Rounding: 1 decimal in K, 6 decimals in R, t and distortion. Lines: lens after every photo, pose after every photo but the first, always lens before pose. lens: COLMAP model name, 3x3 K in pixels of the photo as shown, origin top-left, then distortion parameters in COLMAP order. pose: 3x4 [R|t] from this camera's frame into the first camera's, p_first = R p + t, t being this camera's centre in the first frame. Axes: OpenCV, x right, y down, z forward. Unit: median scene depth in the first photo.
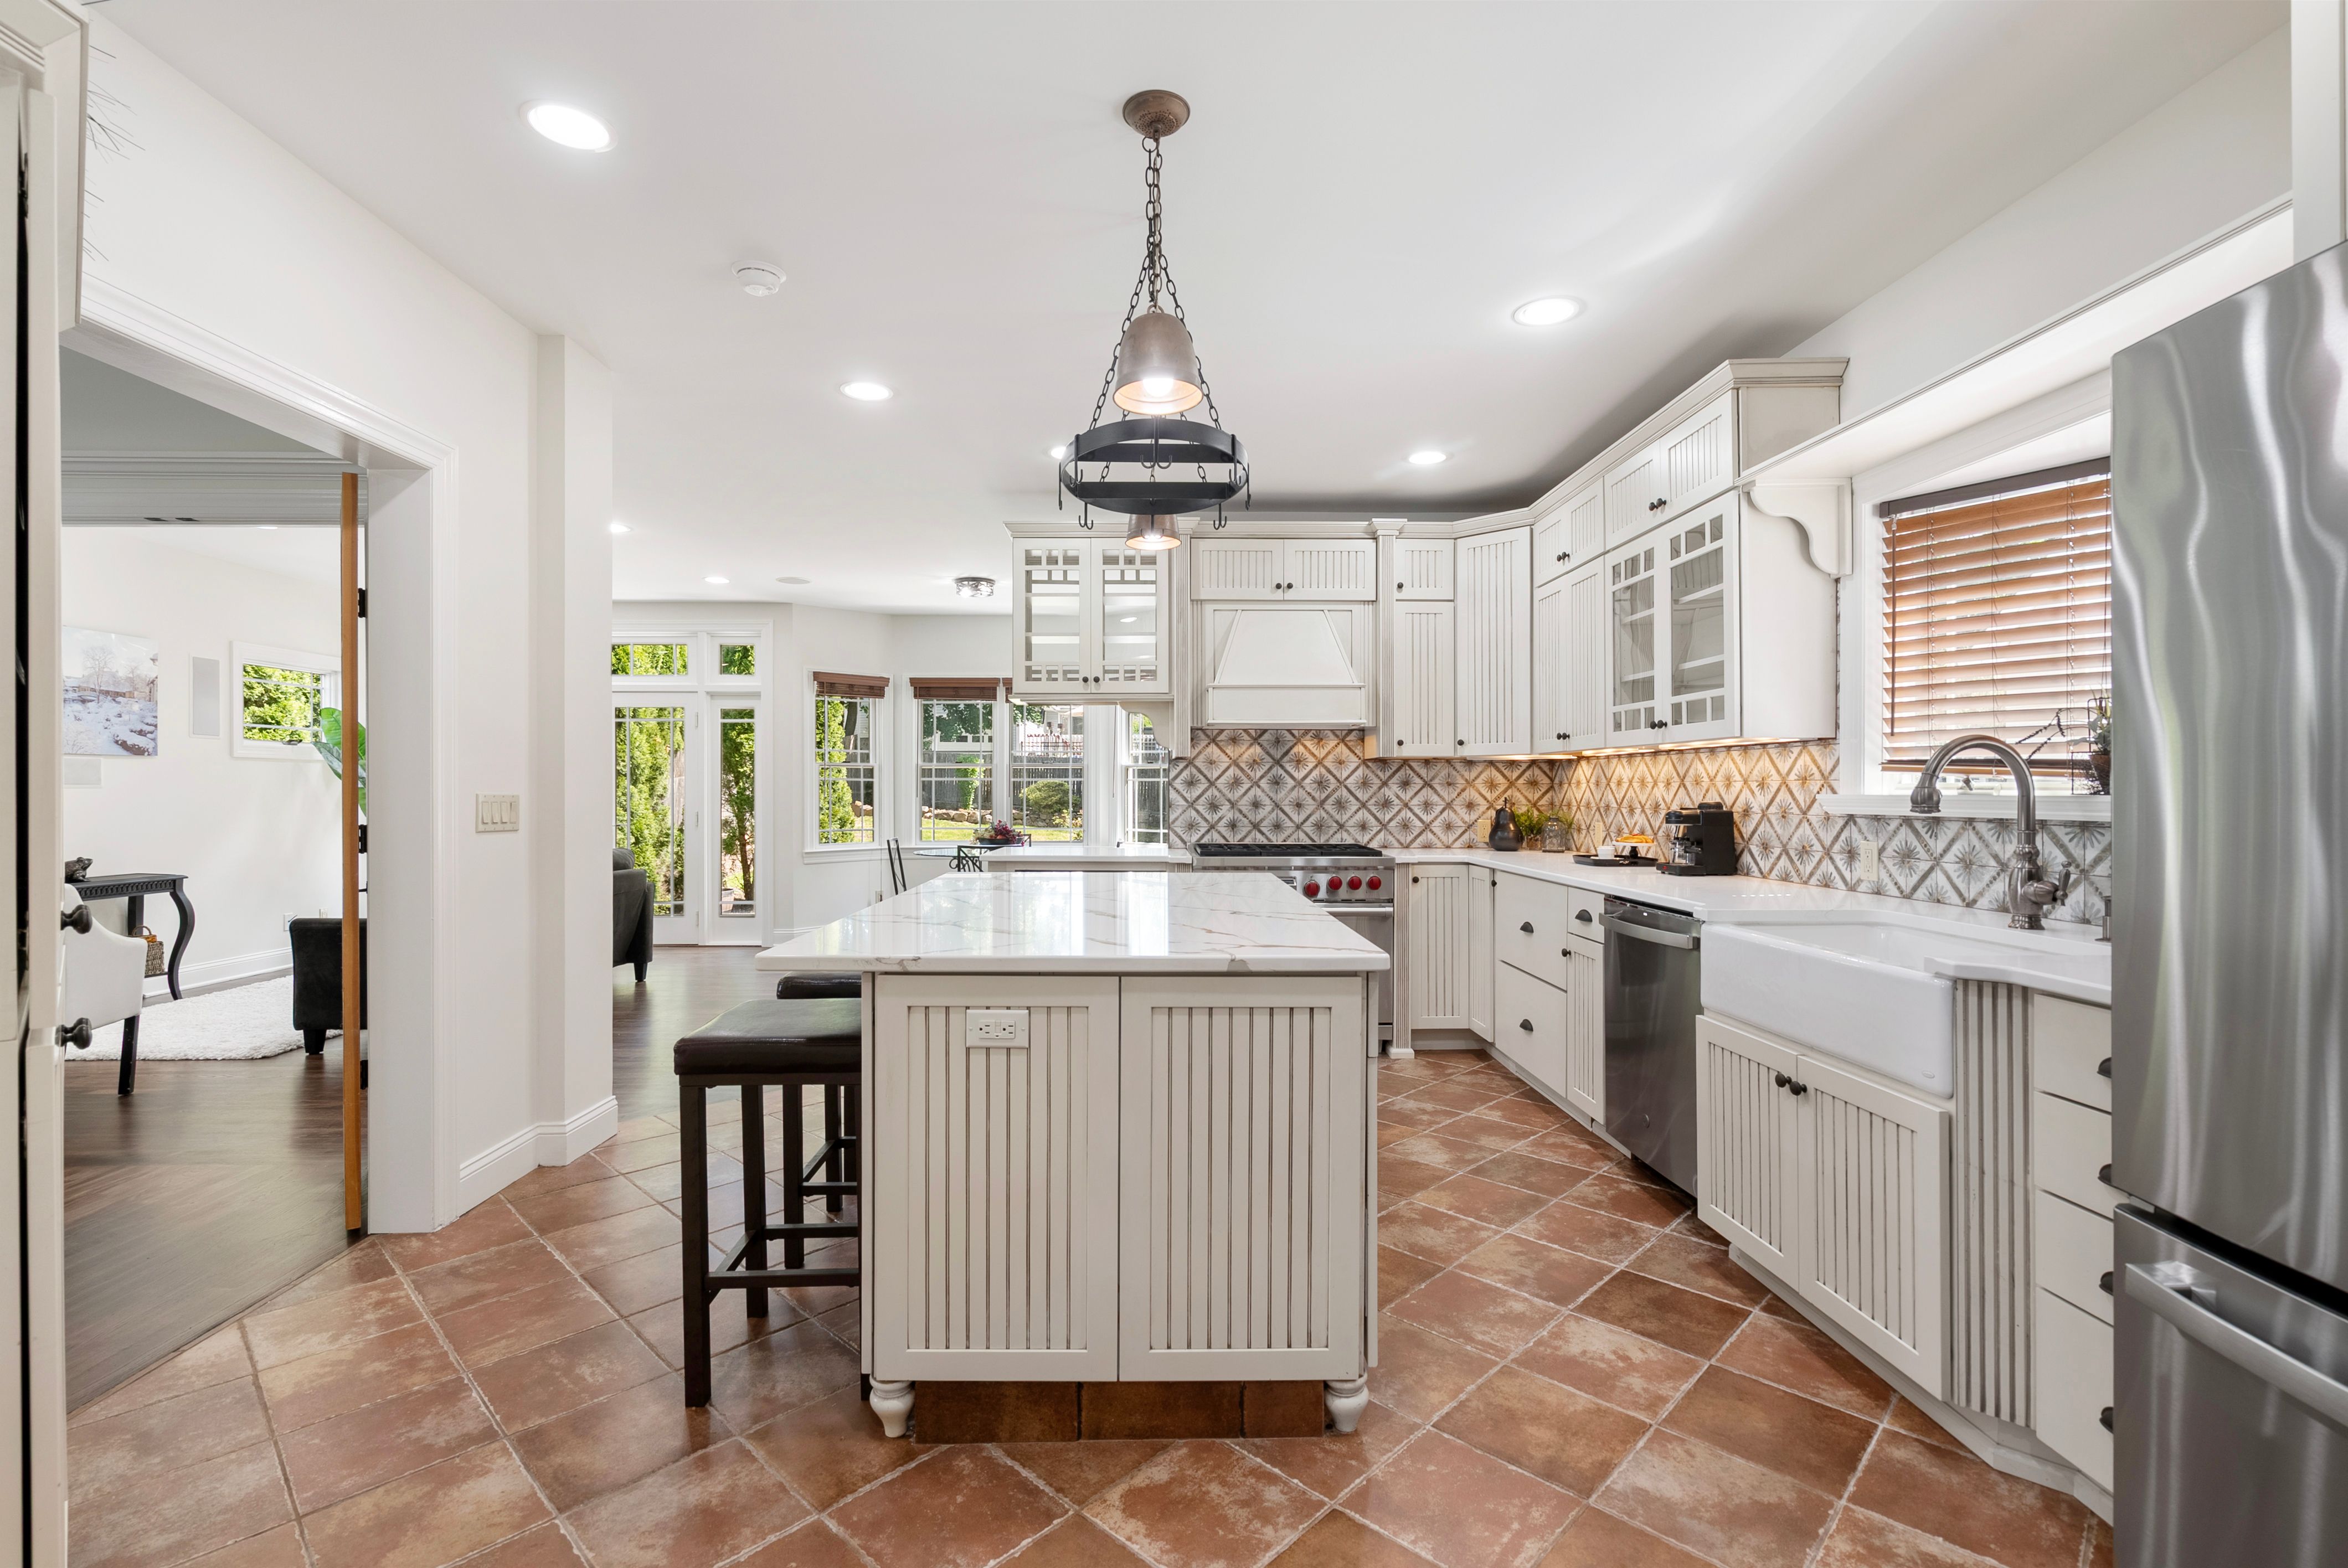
lens RADIAL K [[1076.7, 0, 1173.8], [0, 1076.7, 790.3], [0, 0, 1]] dist [-0.011631, 0.001478]
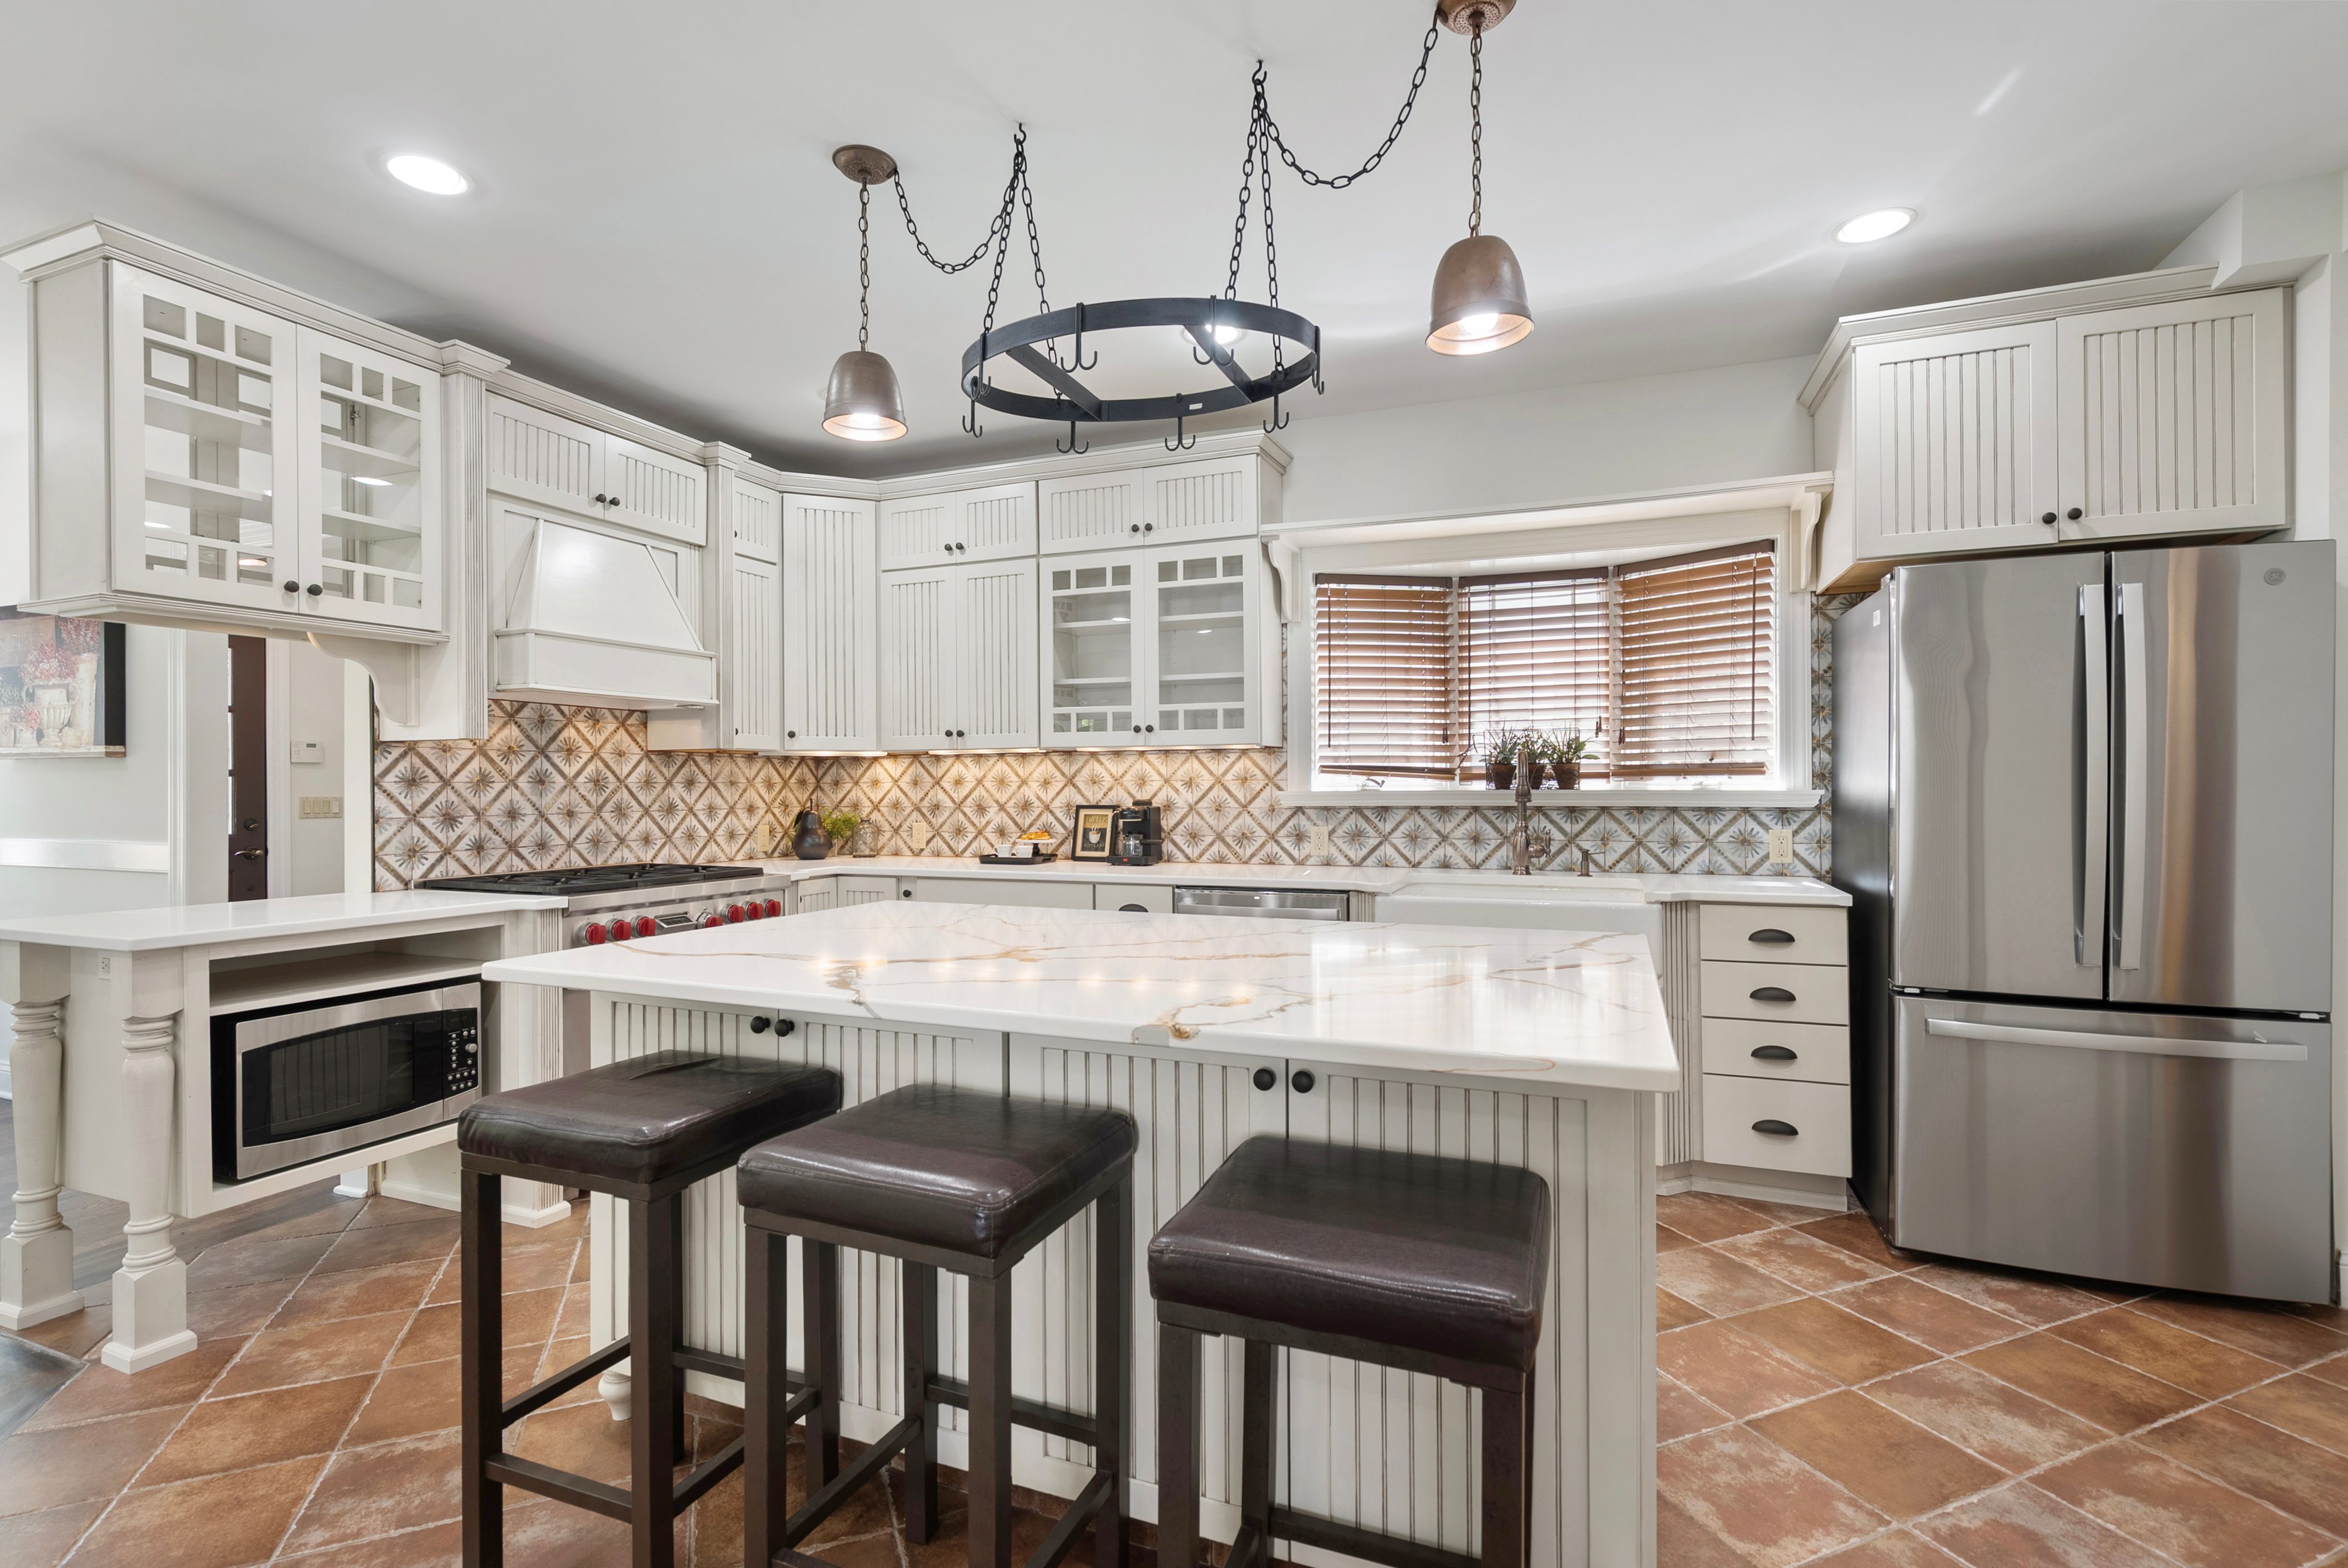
lens RADIAL K [[1076.7, 0, 1179.6], [0, 1076.7, 791.2], [0, 0, 1]] dist [-0.011631, 0.001478]
pose [[0.391104, -0.006444, 0.920324, -0.382390], [0.005416, 0.999974, 0.004700, -0.001894], [-0.920330, 0.003146, 0.391129, 0.377338]]
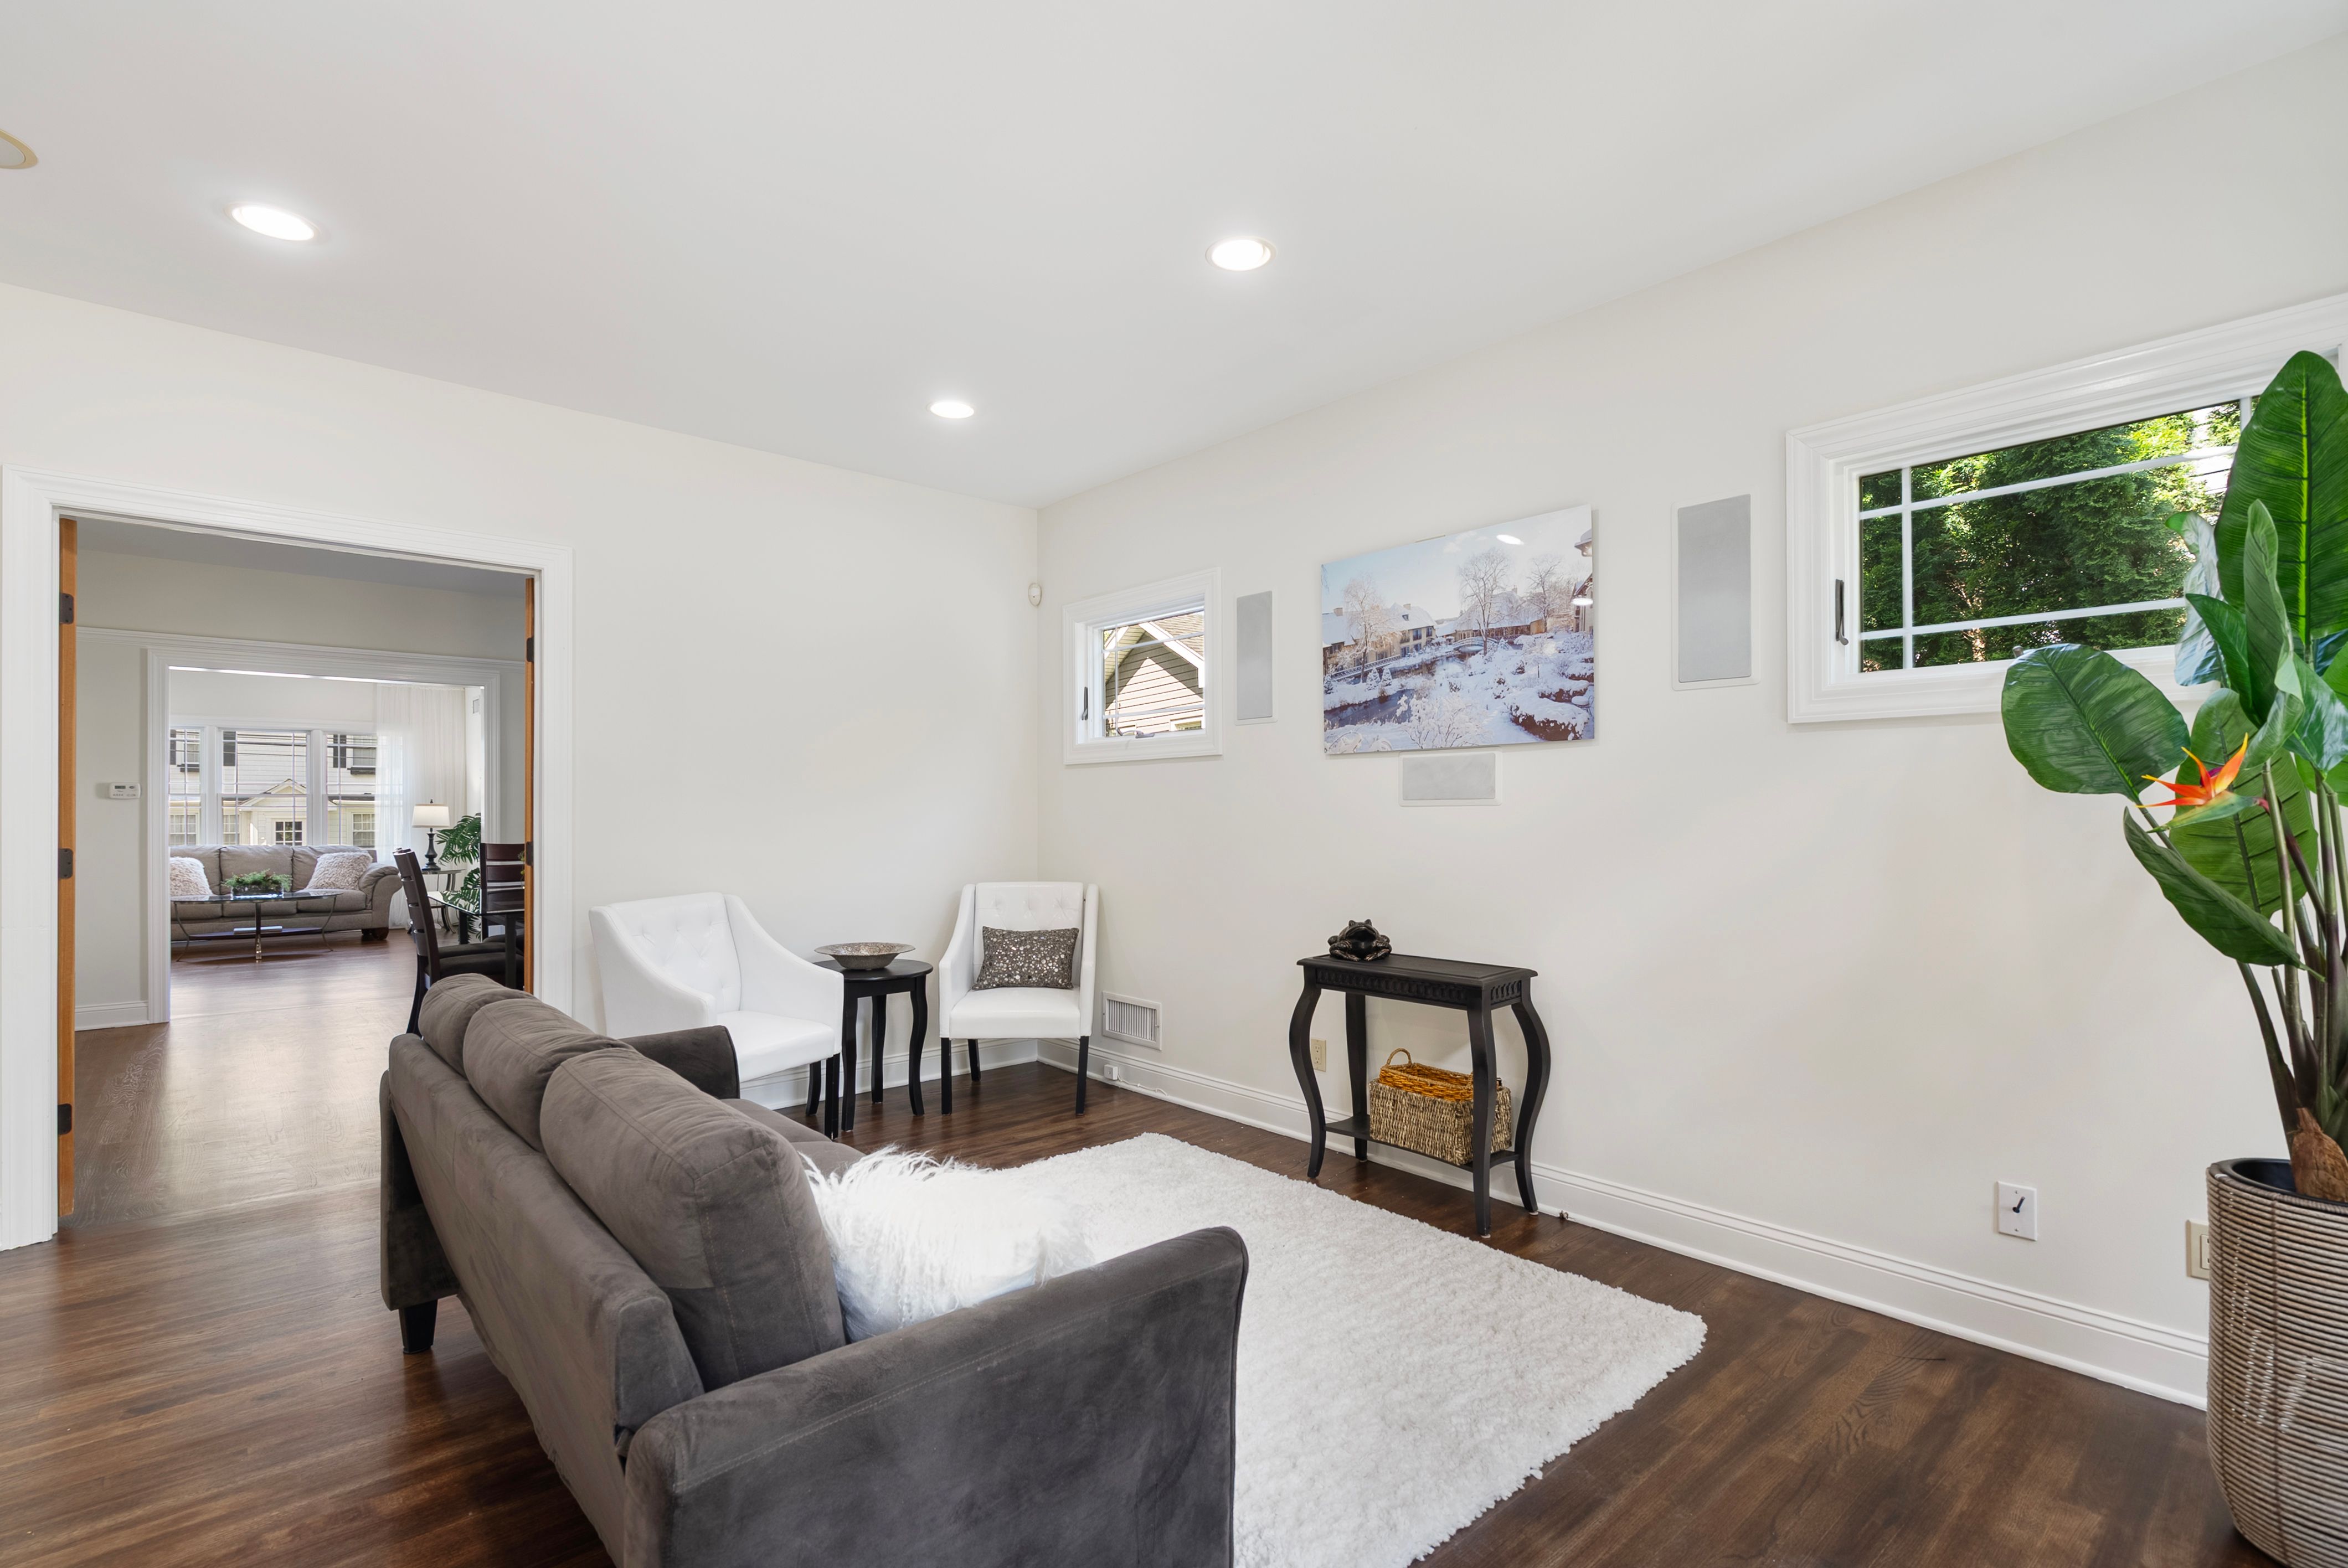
lens RADIAL K [[1076.7, 0, 1150.1], [0, 1076.7, 801.0], [0, 0, 1]] dist [-0.011631, 0.001478]
pose [[-0.769355, -0.006703, -0.638787, -0.562082], [0.000234, 0.999942, -0.010773, 0.001802], [0.638822, -0.008438, -0.769308, 1.458341]]
